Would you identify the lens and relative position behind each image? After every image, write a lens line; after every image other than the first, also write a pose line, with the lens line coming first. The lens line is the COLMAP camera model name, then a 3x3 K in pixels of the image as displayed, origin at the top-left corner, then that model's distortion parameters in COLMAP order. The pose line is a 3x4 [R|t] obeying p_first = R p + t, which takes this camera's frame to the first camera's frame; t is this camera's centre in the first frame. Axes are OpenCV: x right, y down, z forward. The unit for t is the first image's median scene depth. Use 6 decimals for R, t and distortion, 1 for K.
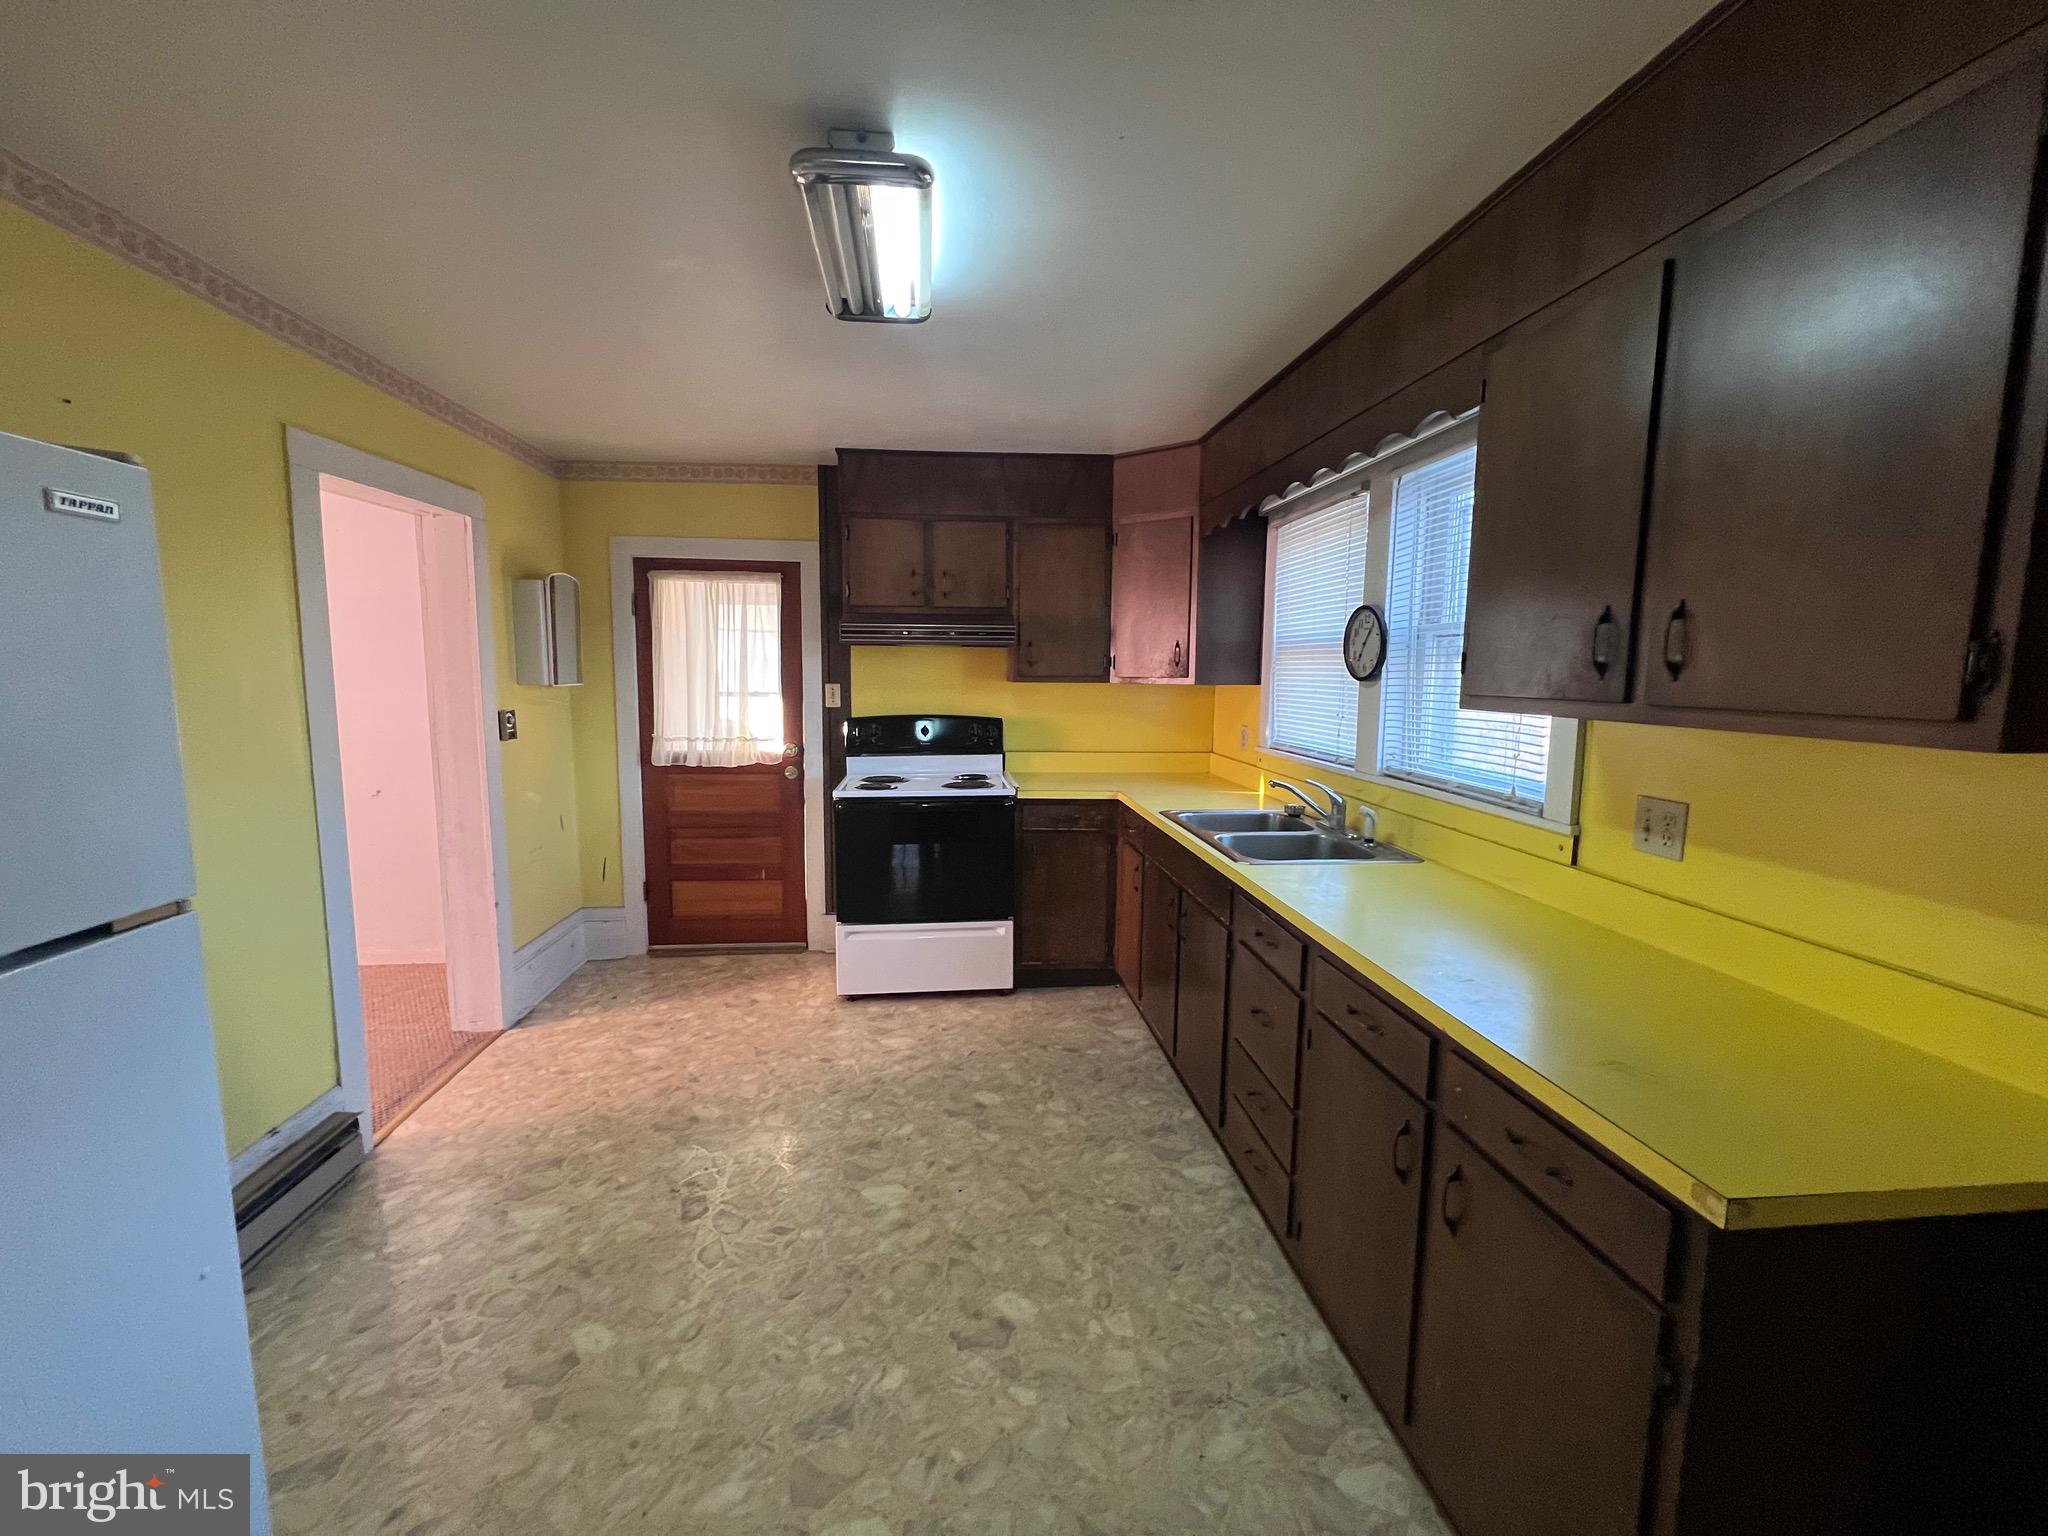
lens RADIAL K [[823.5, 0, 1022.1], [0, 823.5, 763.8], [0, 0, 1]] dist [-0.003817, -0.000184]
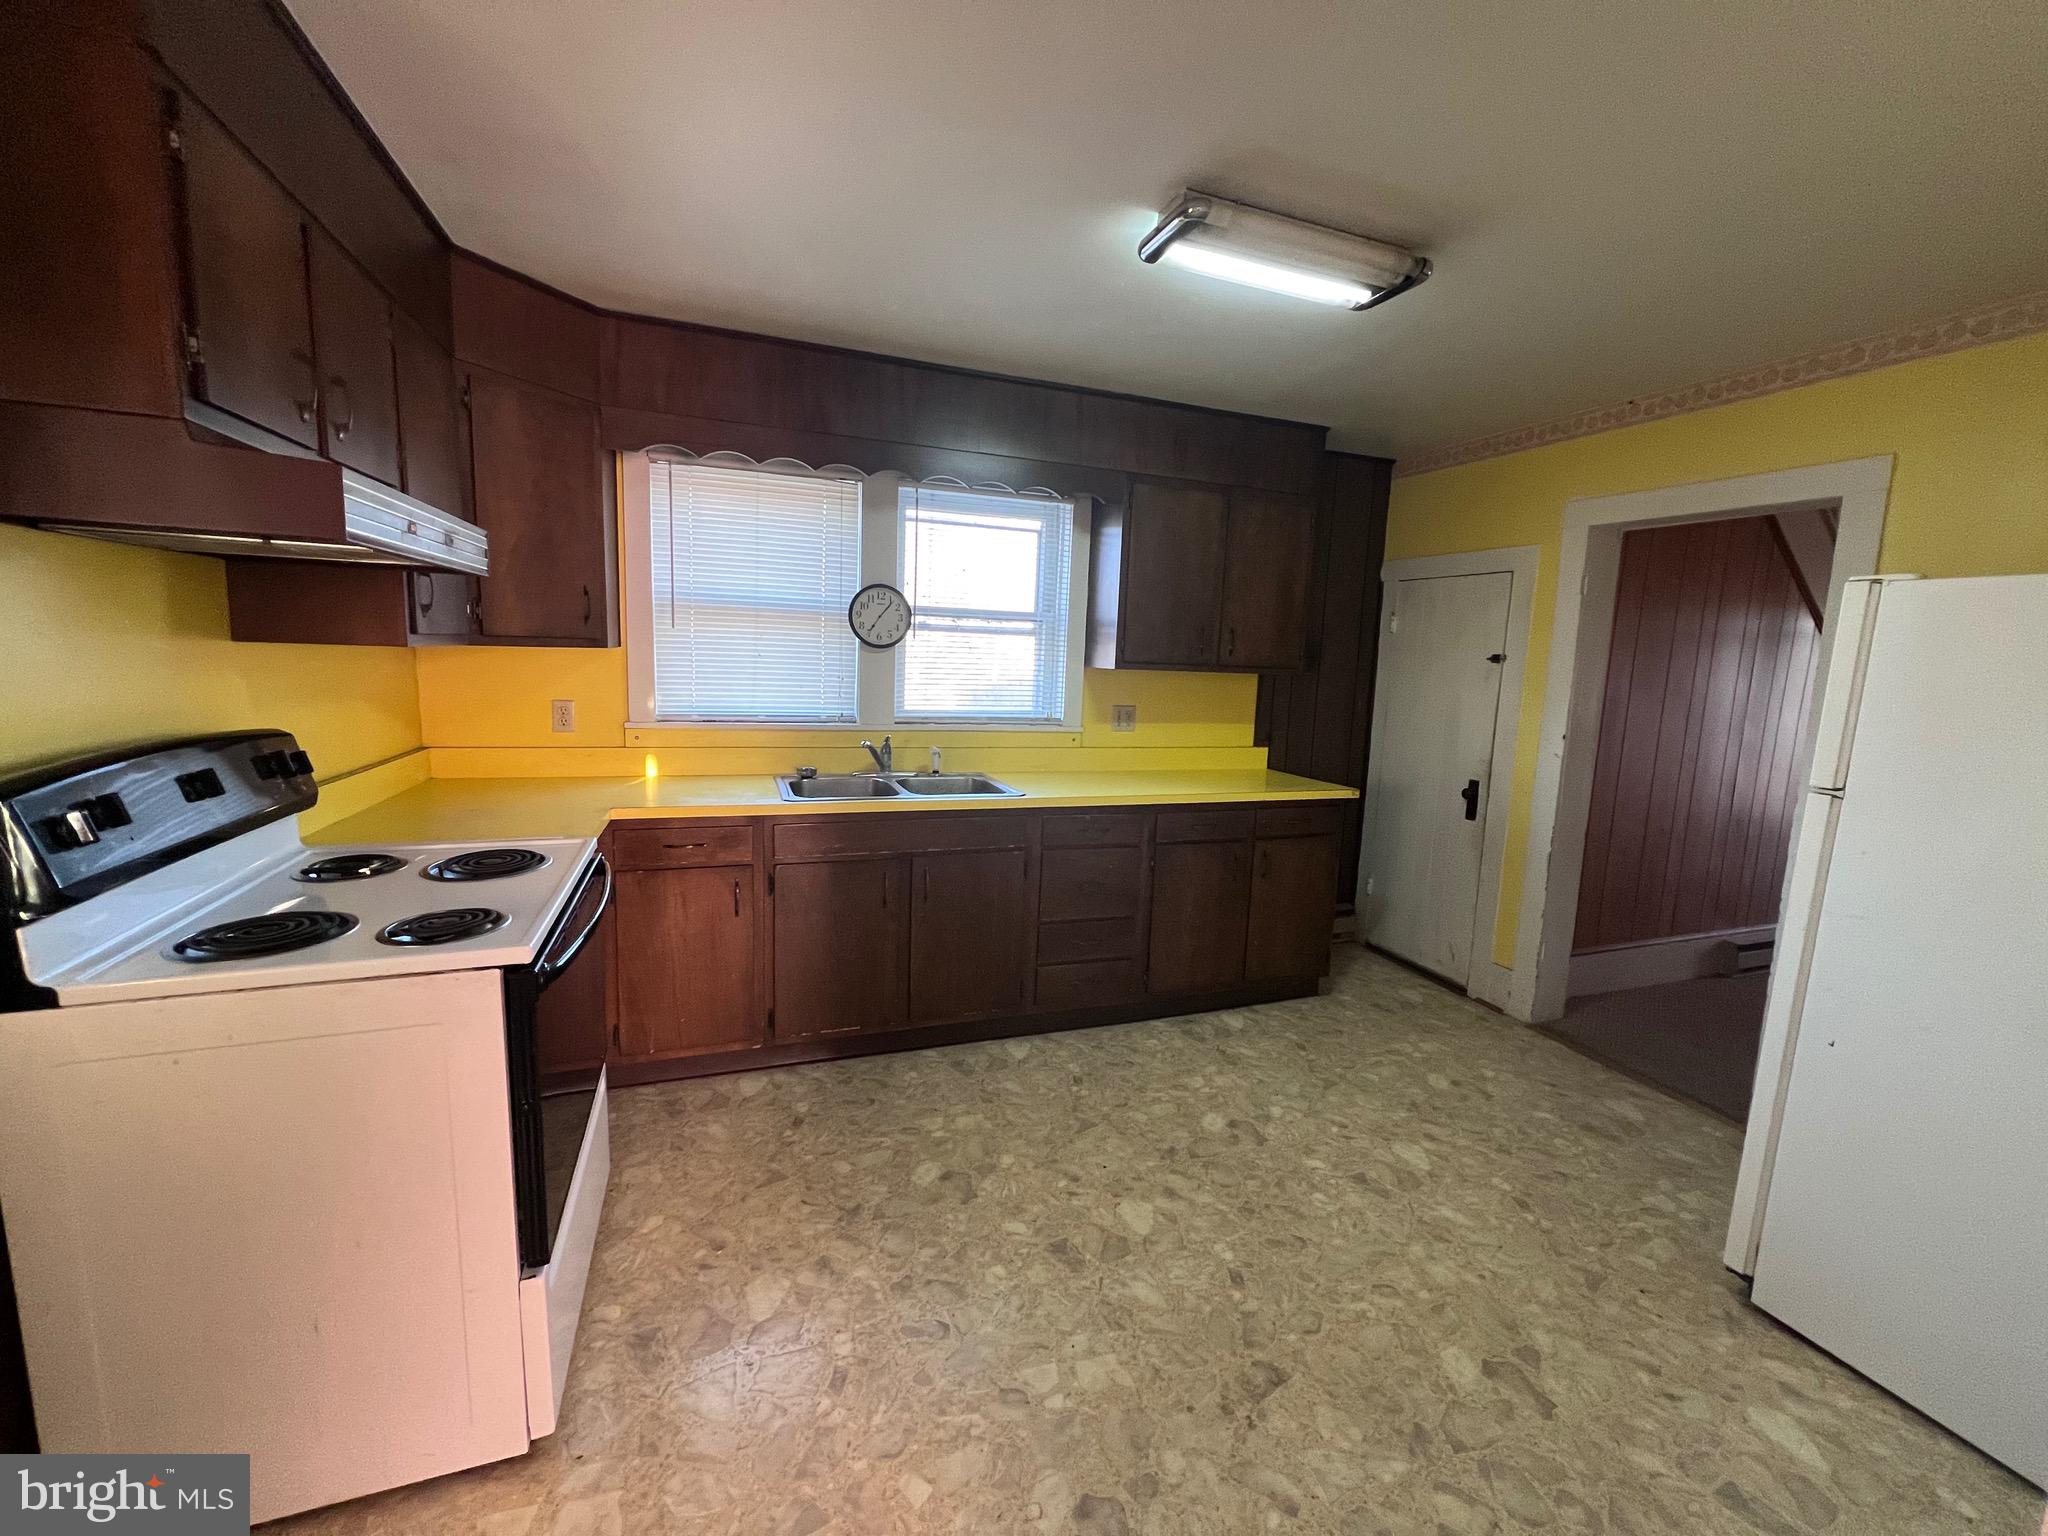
lens RADIAL K [[820.4, 0, 1026.2], [0, 820.4, 765.3], [0, 0, 1]] dist [-0.000493, 0.000030]
pose [[-0.238666, -0.153913, 0.958827, -1.142916], [0.070463, 0.982013, 0.175174, -0.178827], [-0.968542, 0.109370, -0.223528, 1.535155]]
